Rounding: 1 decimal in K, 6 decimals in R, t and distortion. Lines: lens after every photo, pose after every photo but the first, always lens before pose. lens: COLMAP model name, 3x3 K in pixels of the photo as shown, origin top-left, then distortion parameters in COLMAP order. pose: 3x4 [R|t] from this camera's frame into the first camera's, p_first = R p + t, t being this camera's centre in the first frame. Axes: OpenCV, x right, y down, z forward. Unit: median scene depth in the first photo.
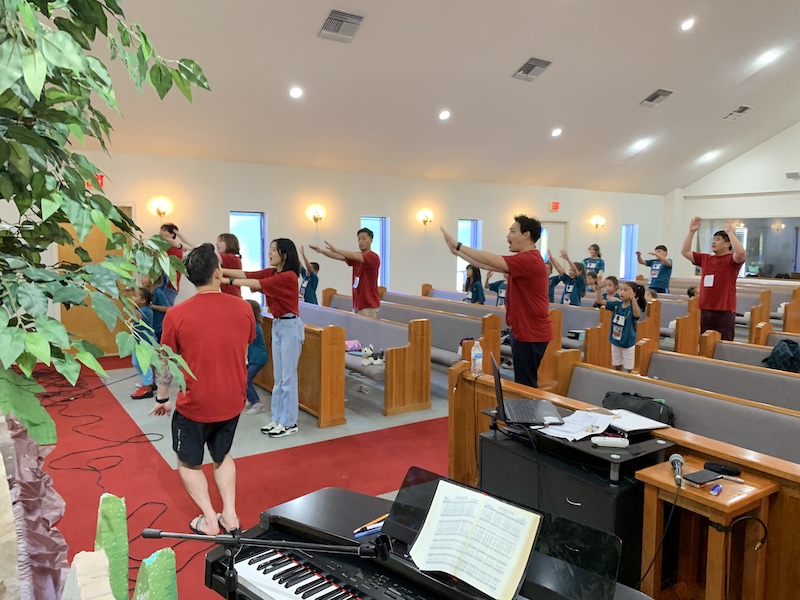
lens RADIAL K [[607.5, 0, 398.2], [0, 607.5, 295.4], [0, 0, 1]] dist [0.002322, -0.008564]
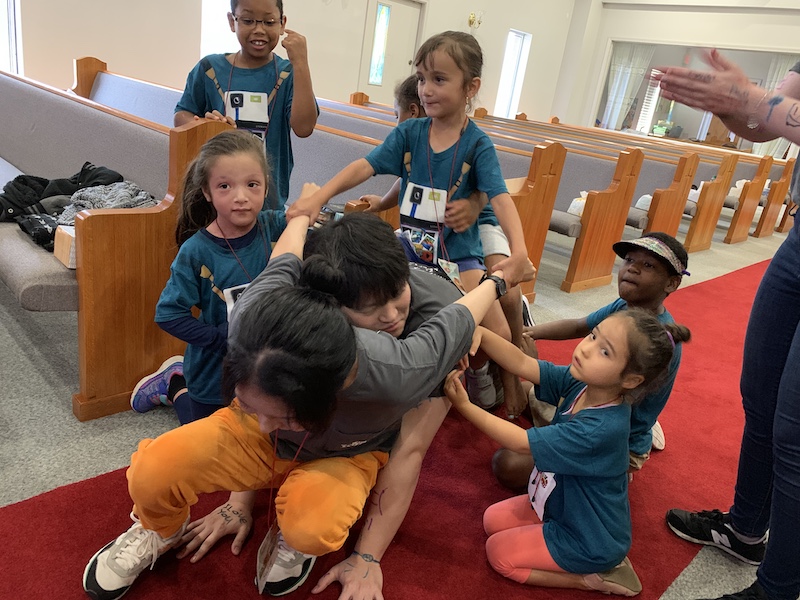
lens RADIAL K [[607.5, 0, 398.2], [0, 607.5, 295.4], [0, 0, 1]] dist [0.002322, -0.008564]
pose [[0.975426, 0.064375, 0.210712, 0.129626], [-0.116640, 0.962232, 0.245977, 0.009531], [-0.186919, -0.264510, 0.946095, 0.323928]]
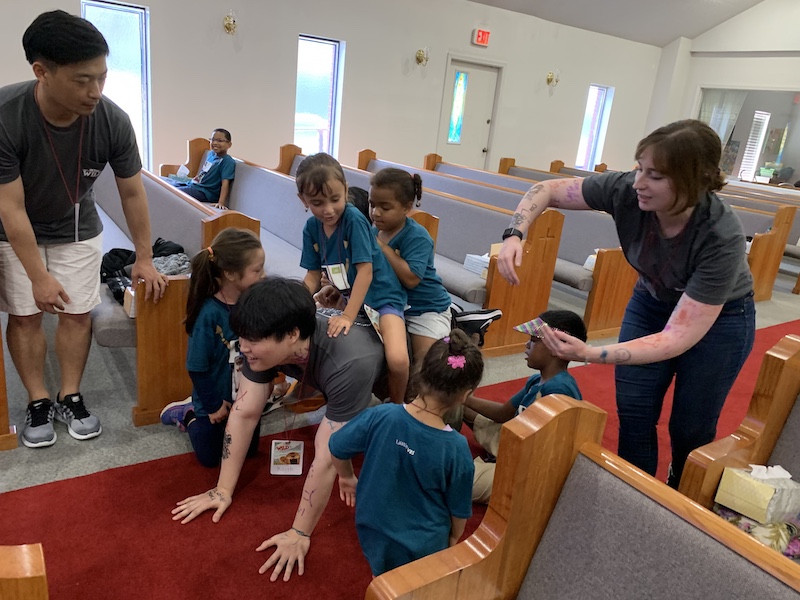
lens RADIAL K [[599.9, 0, 401.2], [0, 599.9, 306.7], [0, 0, 1]] dist [0.003239, -0.010324]
pose [[0.995910, 0.088277, 0.019262, 0.162278], [-0.090352, 0.971307, 0.219997, -0.005036], [0.000712, -0.220838, 0.975310, 0.287974]]
